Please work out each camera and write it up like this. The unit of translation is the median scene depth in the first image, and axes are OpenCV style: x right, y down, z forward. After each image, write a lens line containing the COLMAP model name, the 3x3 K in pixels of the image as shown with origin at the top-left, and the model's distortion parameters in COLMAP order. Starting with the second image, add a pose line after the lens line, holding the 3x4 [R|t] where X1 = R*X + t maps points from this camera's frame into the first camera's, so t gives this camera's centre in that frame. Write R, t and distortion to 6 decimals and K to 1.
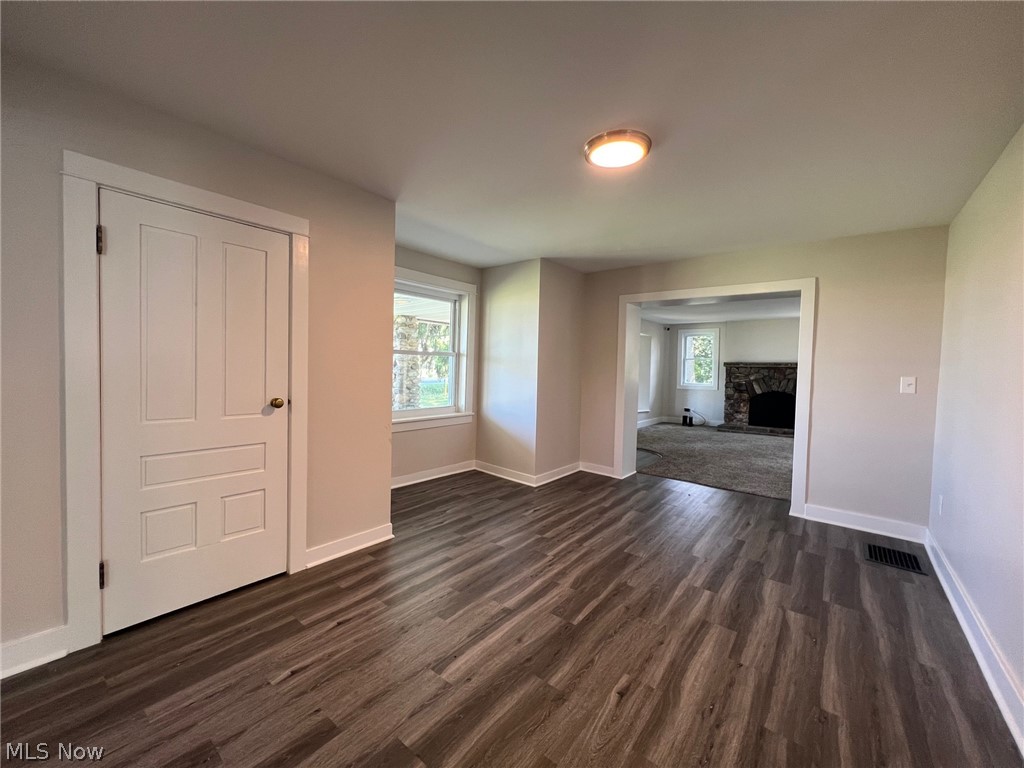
lens RADIAL K [[408.7, 0, 509.4], [0, 408.7, 381.1], [0, 0, 1]] dist [-0.001568, 0.000080]
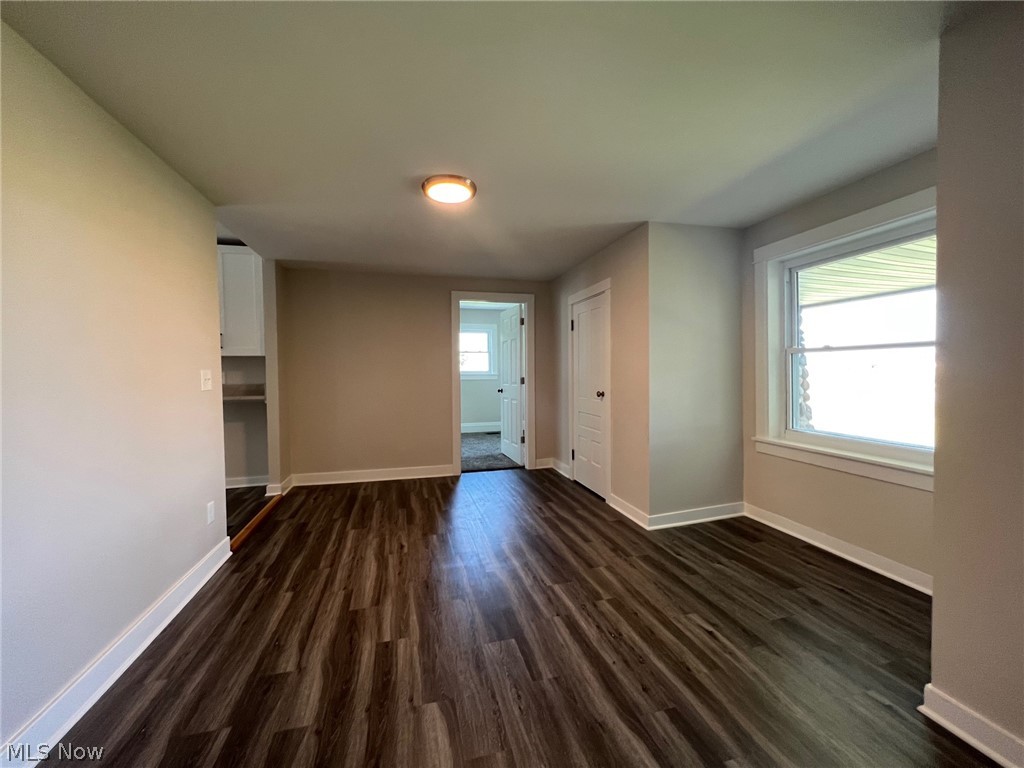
lens RADIAL K [[408.7, 0, 502.2], [0, 408.7, 379.2], [0, 0, 1]] dist [-0.001568, 0.000080]
pose [[-0.606028, -0.003776, -0.795434, 0.686556], [-0.033597, 0.999218, 0.020853, -0.018984], [0.794733, 0.039362, -0.605681, 1.141434]]
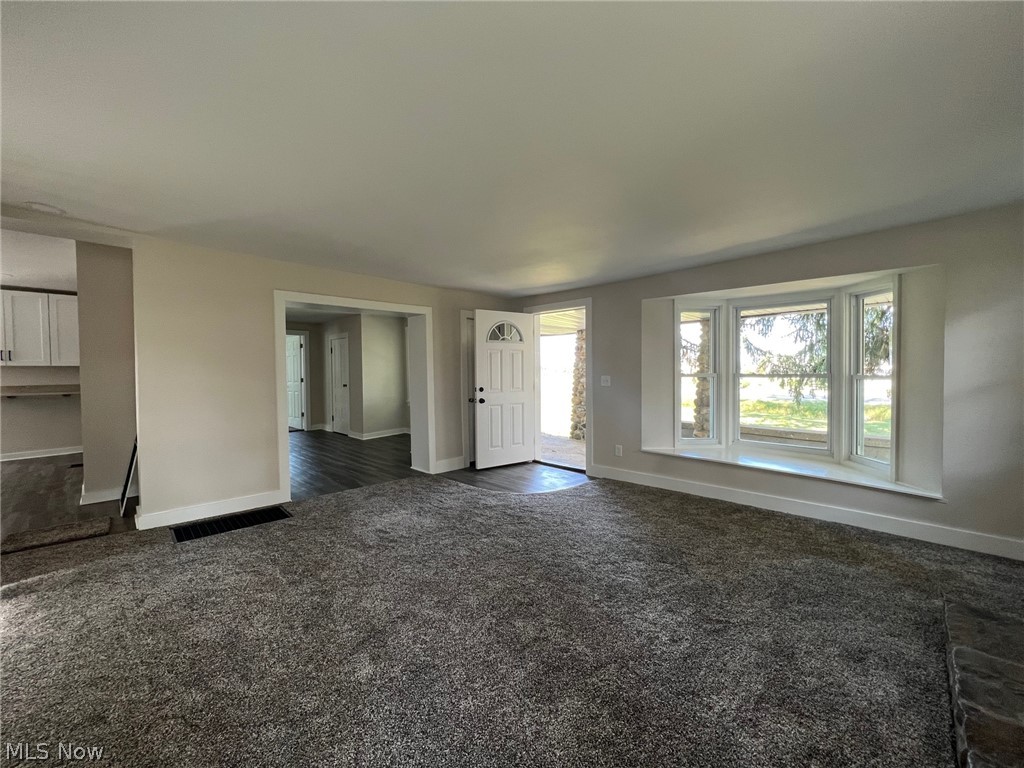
lens RADIAL K [[408.7, 0, 508.2], [0, 408.7, 378.6], [0, 0, 1]] dist [-0.001568, 0.000080]
pose [[-0.112278, -0.006087, -0.993658, 1.898671], [-0.028361, 0.999593, -0.002918, -0.026020], [0.993272, 0.027854, -0.112405, 1.897144]]
